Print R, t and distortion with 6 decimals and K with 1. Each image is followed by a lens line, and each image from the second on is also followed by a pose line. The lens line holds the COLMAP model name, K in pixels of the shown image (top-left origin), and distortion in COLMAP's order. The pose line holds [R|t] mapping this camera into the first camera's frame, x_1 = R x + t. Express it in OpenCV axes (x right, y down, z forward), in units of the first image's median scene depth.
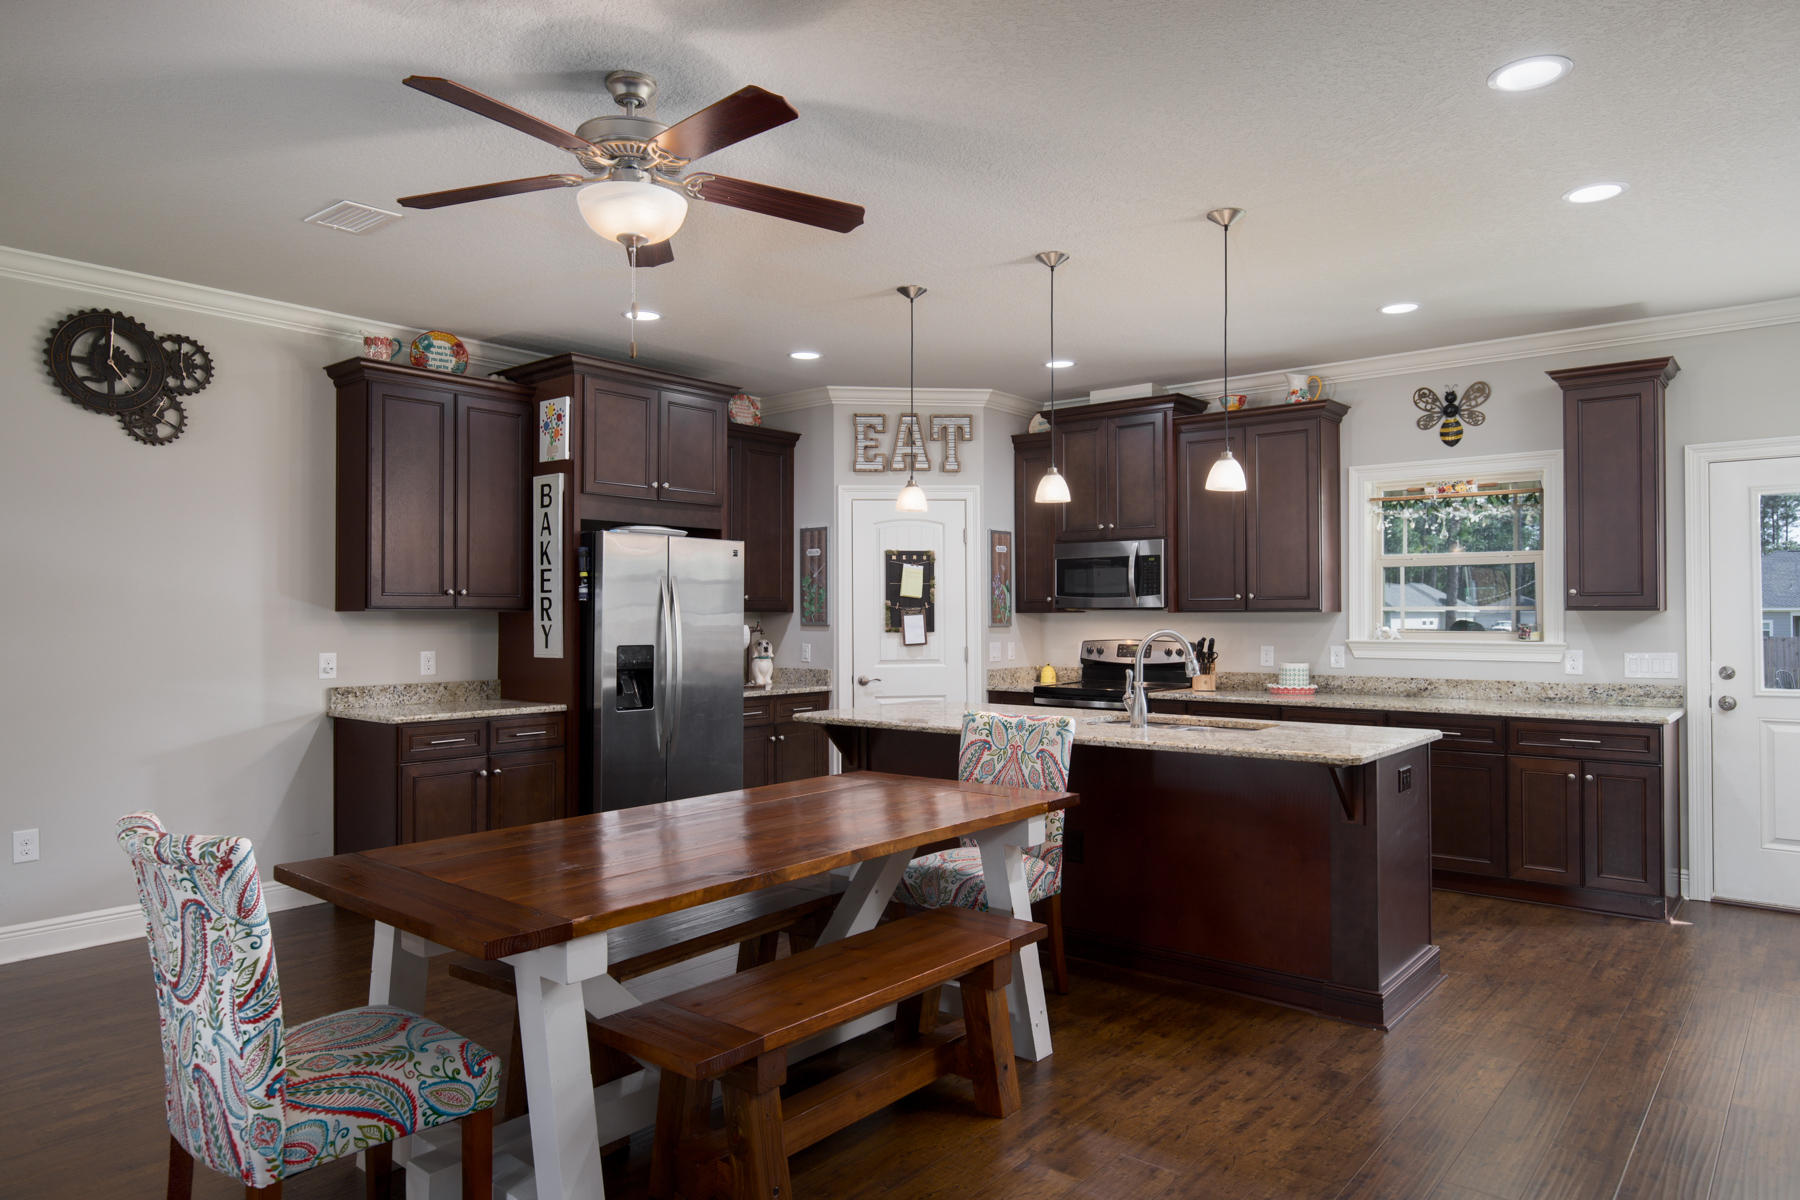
lens RADIAL K [[1095.5, 0, 900.4], [0, 1095.5, 613.2], [0, 0, 1]] dist [-0.012436, -0.001857]
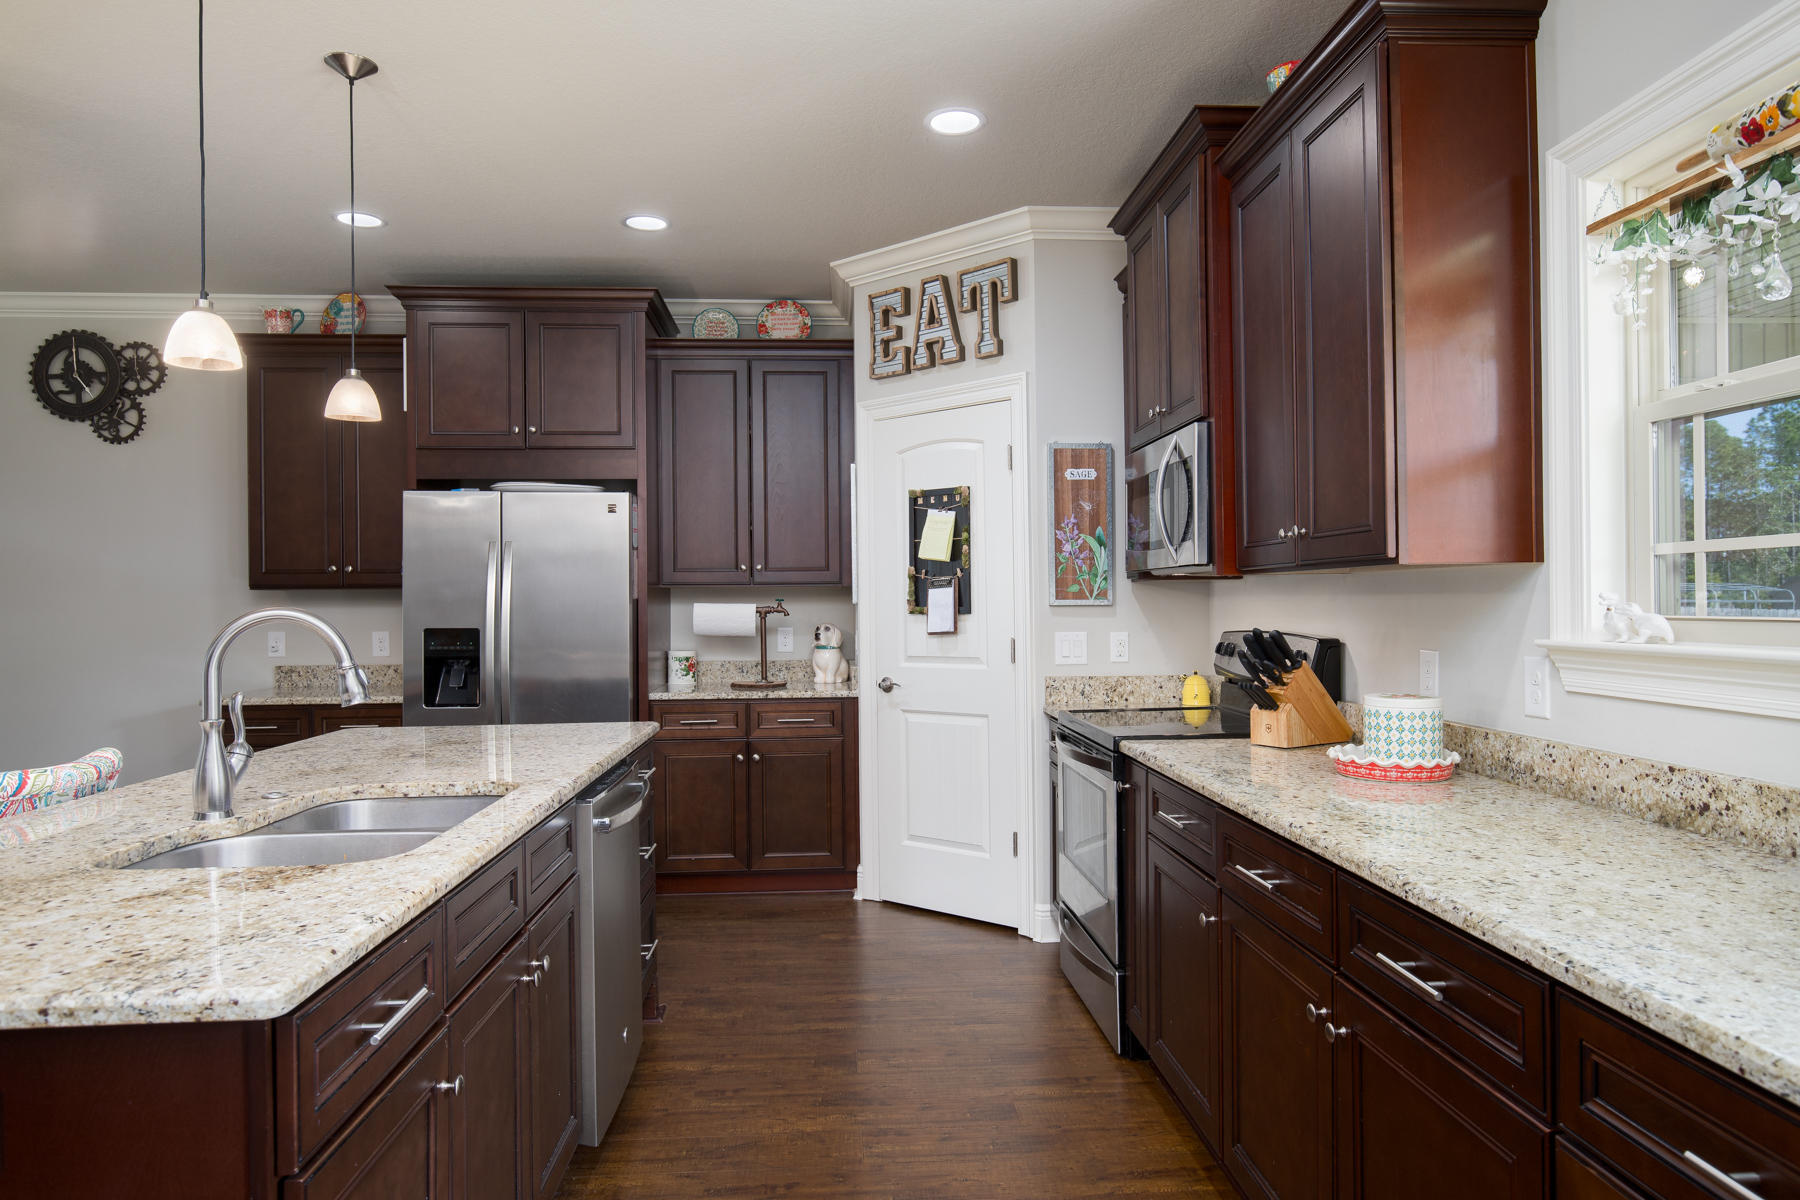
lens RADIAL K [[1114.8, 0, 905.5], [0, 1114.8, 602.9], [0, 0, 1]] dist [-0.003830, 0.001497]
pose [[0.696933, -0.000420, -0.717136, 0.477358], [0.009862, 0.999911, 0.008998, 0.004630], [0.717069, -0.013343, 0.696875, 0.531389]]
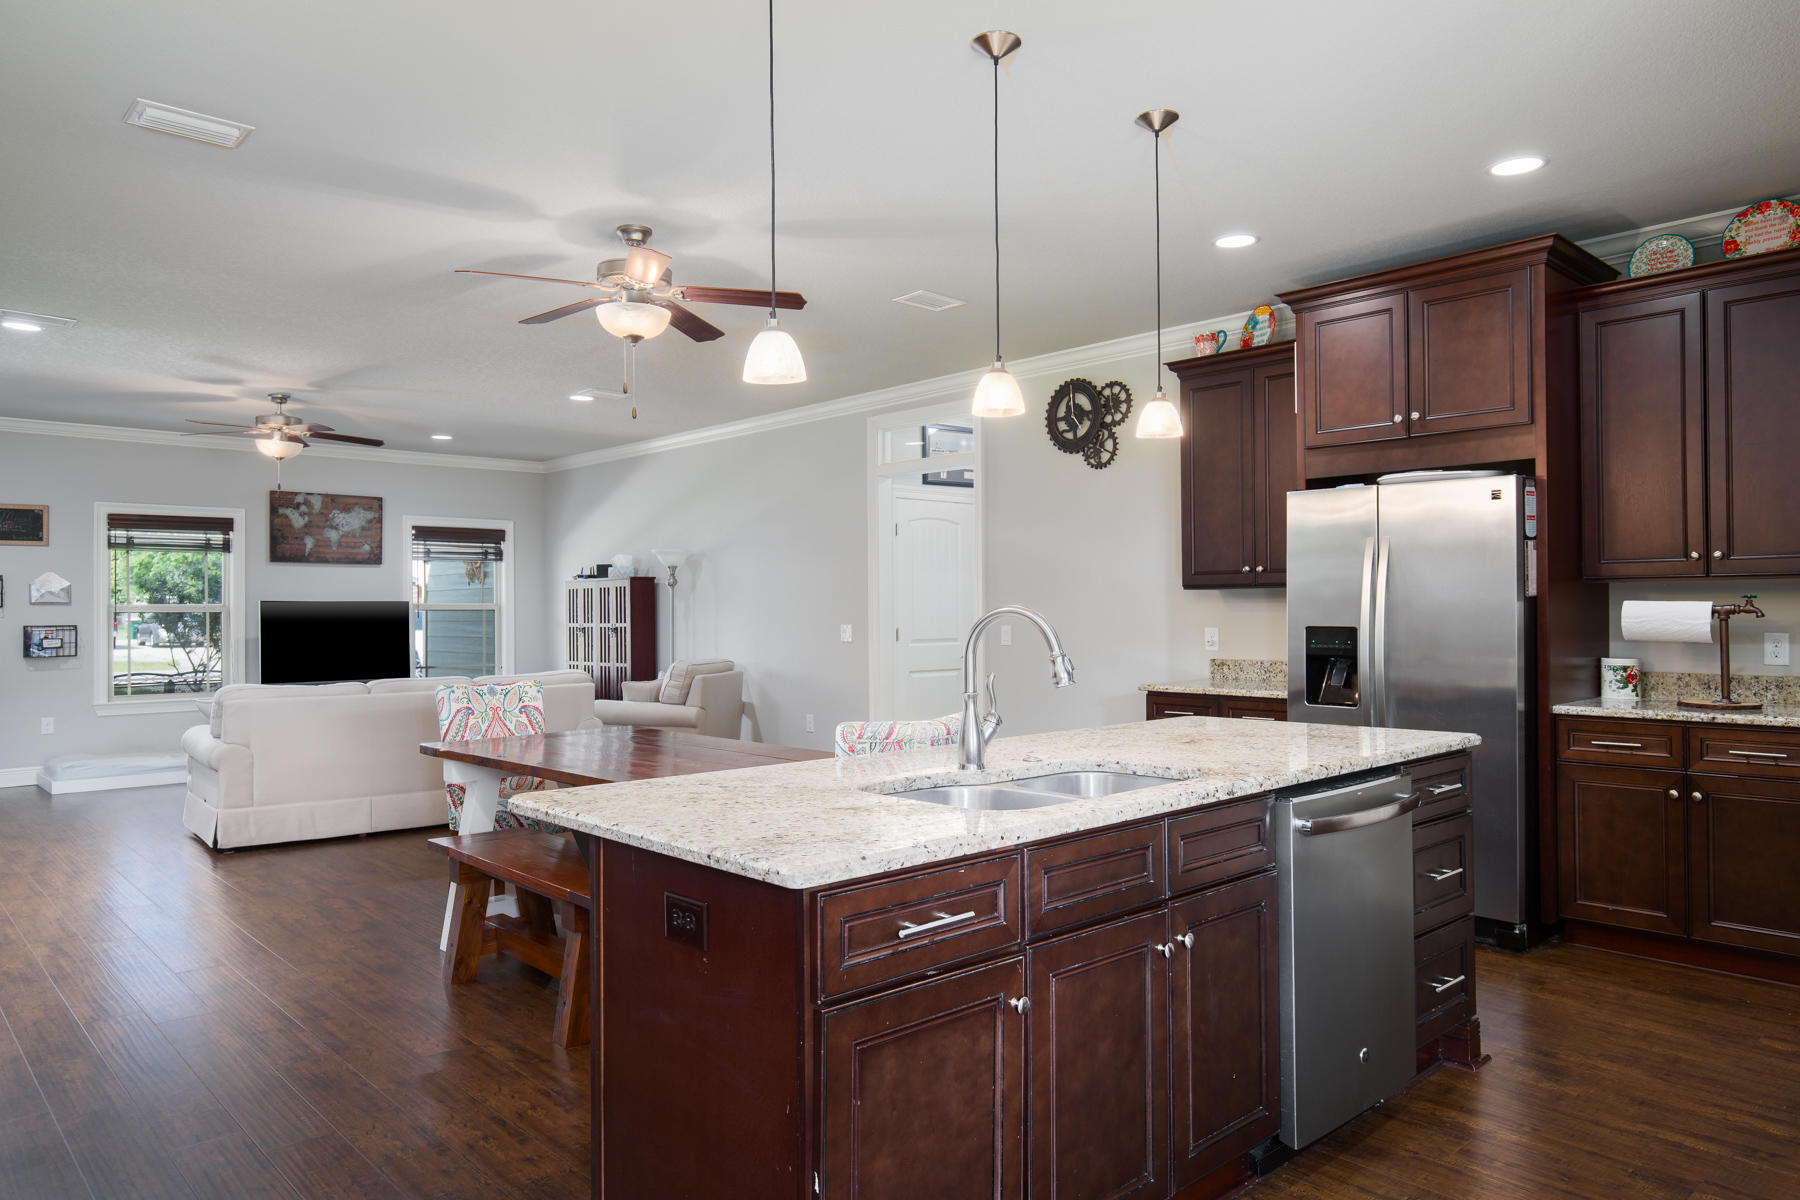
lens RADIAL K [[1192.6, 0, 903.0], [0, 1192.6, 600.5], [0, 0, 1]] dist [0.003813, 0.003782]
pose [[-0.122063, -0.001115, -0.992522, 0.547867], [0.015466, 0.999876, -0.003025, 0.005851], [0.992402, -0.015720, -0.122030, 0.636870]]
